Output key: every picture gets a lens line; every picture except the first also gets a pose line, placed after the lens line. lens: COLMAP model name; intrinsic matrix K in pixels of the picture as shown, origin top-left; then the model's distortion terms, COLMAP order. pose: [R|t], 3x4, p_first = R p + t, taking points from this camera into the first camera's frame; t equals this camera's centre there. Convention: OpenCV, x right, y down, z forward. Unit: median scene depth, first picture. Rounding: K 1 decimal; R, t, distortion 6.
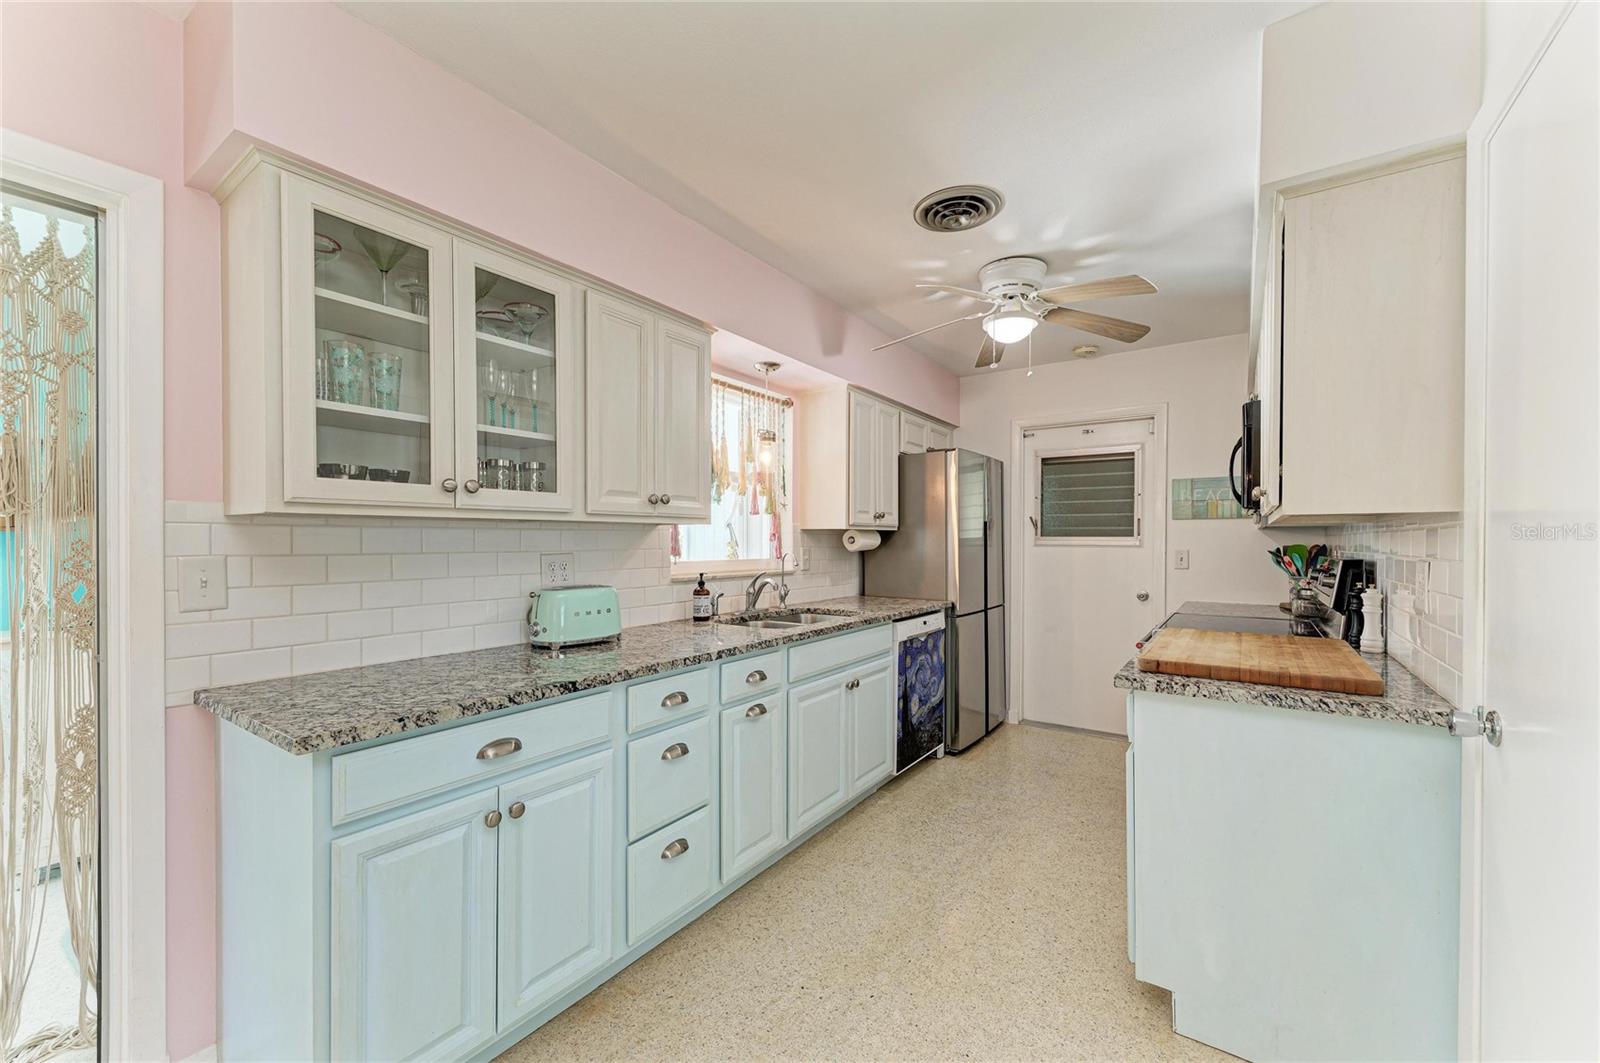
lens RADIAL K [[625.4, 0, 809.7], [0, 625.4, 539.4], [0, 0, 1]] dist [0.001545, 0.000026]
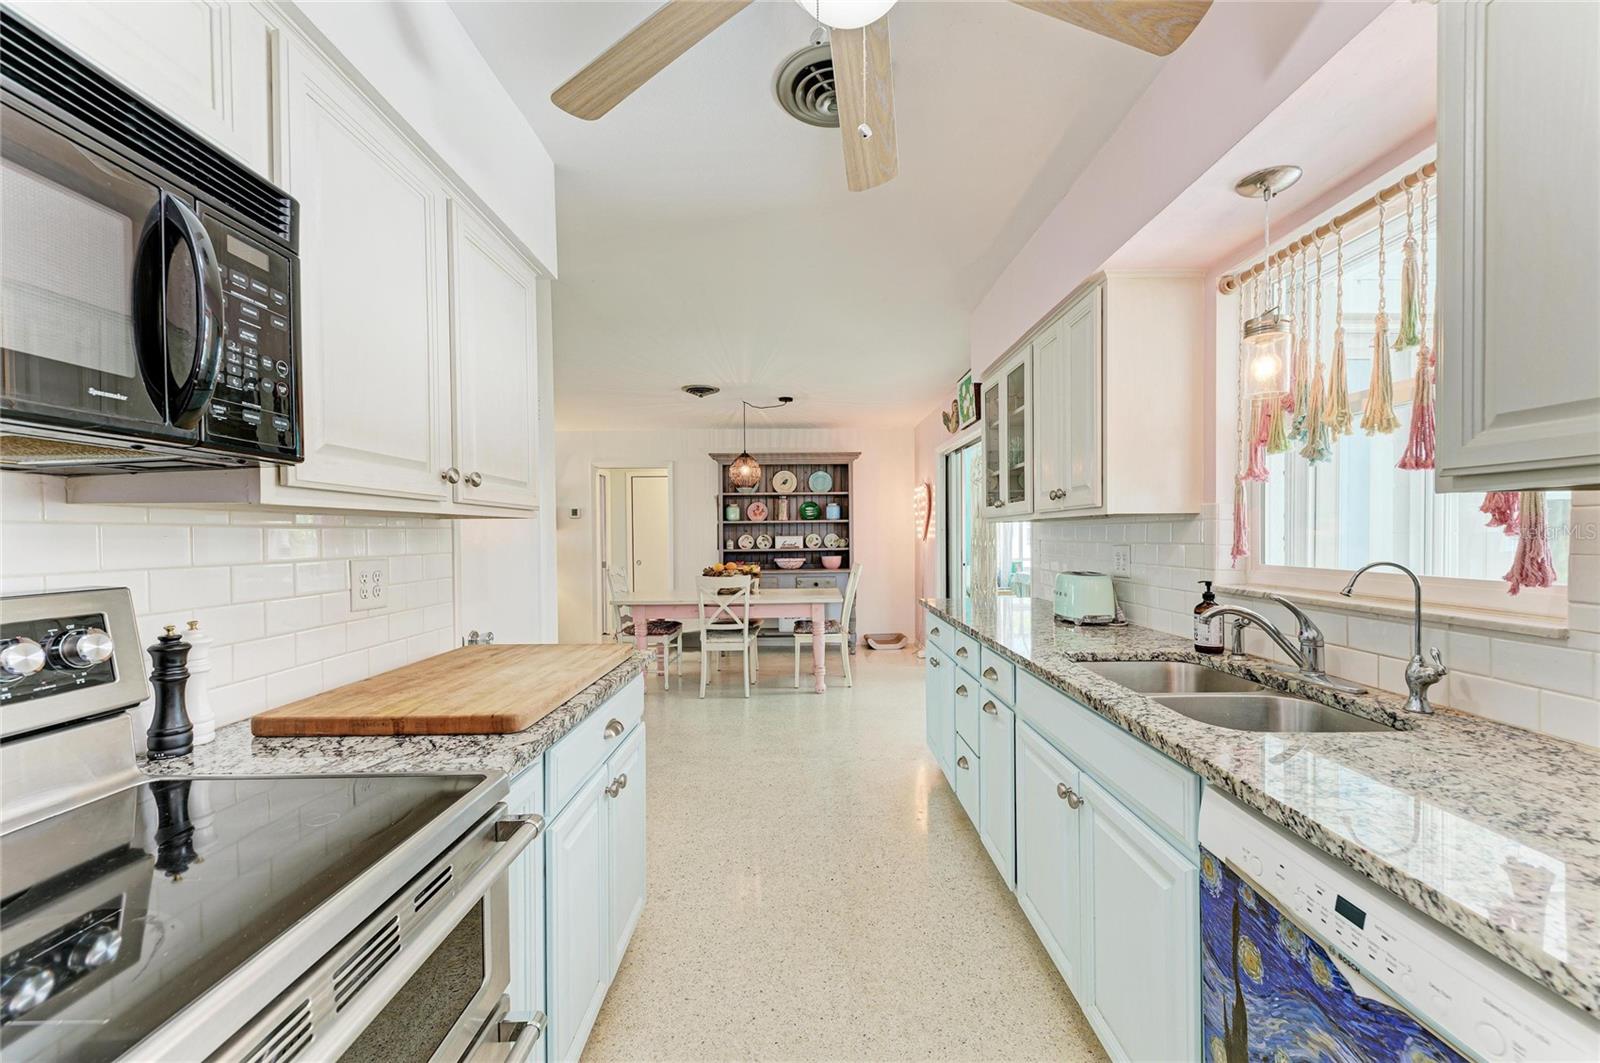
lens RADIAL K [[623.9, 0, 808.4], [0, 623.9, 542.8], [0, 0, 1]] dist [-0.002226, -0.000451]
pose [[-0.822954, 0.012391, -0.567973, 0.577801], [0.006312, 0.999900, 0.012668, -0.000041], [0.568073, 0.006841, -0.822950, 1.312625]]
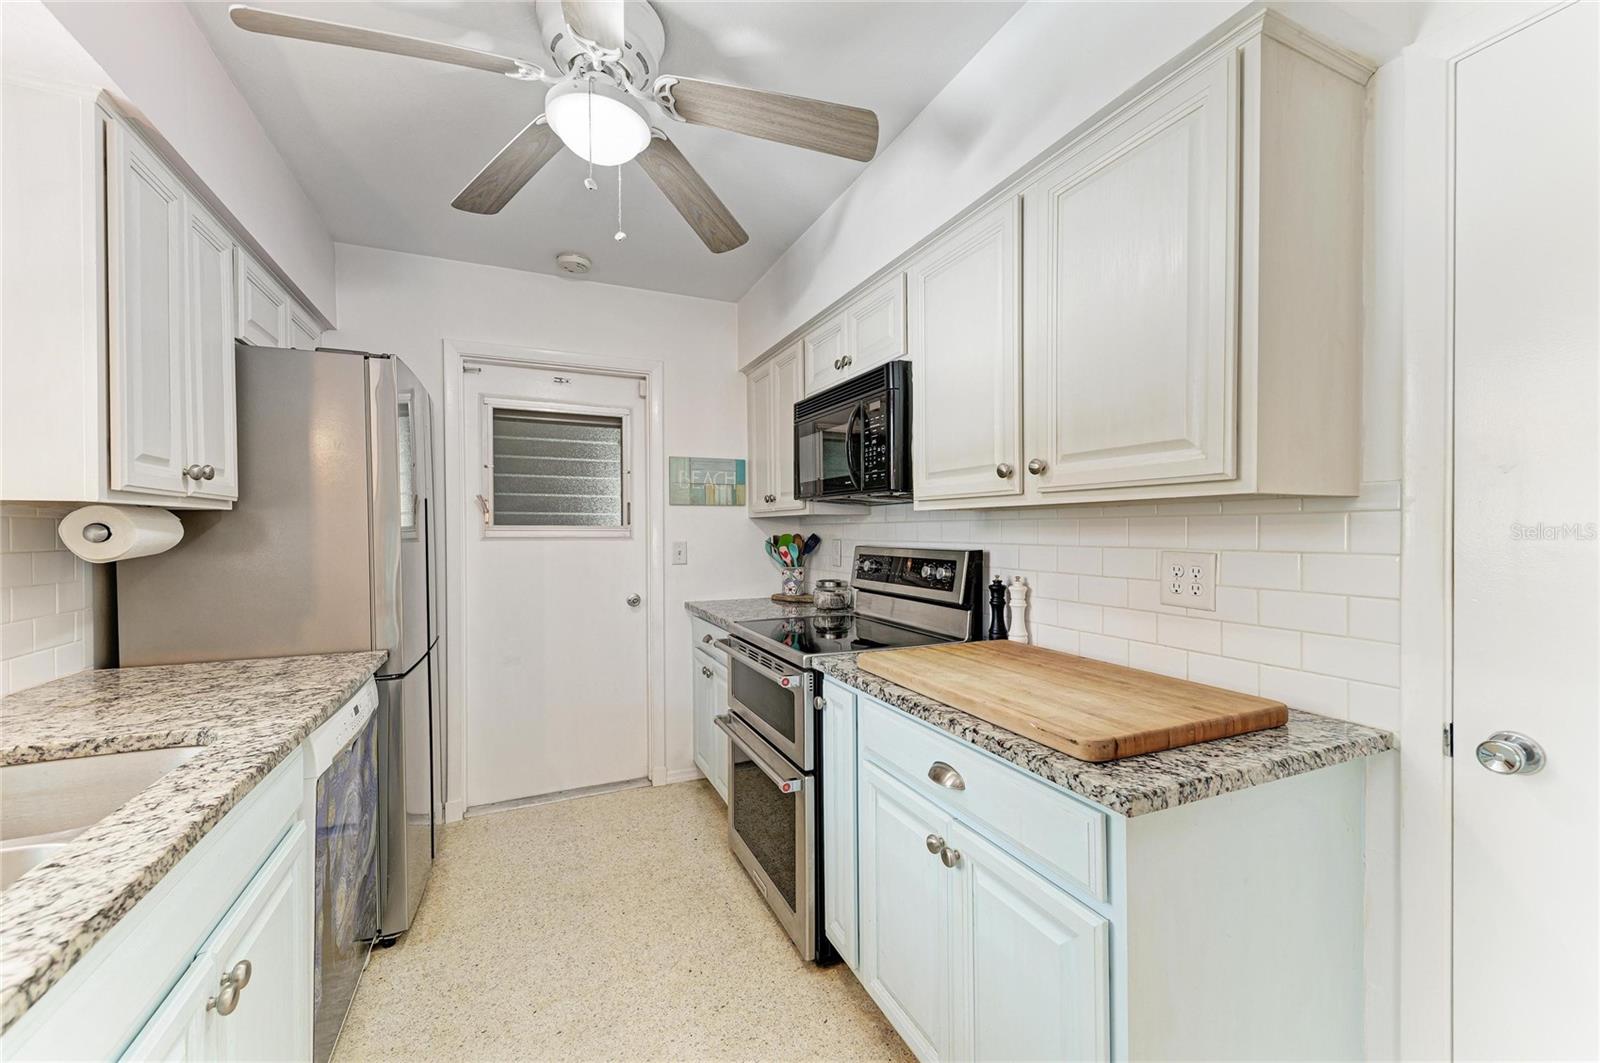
lens RADIAL K [[629.2, 0, 805.2], [0, 629.2, 539.8], [0, 0, 1]] dist [0.018592, -0.006105]
pose [[0.521970, -0.015745, 0.852818, -0.051324], [0.002148, 0.999851, 0.017145, 0.000367], [-0.852961, -0.007118, 0.521926, 0.566634]]
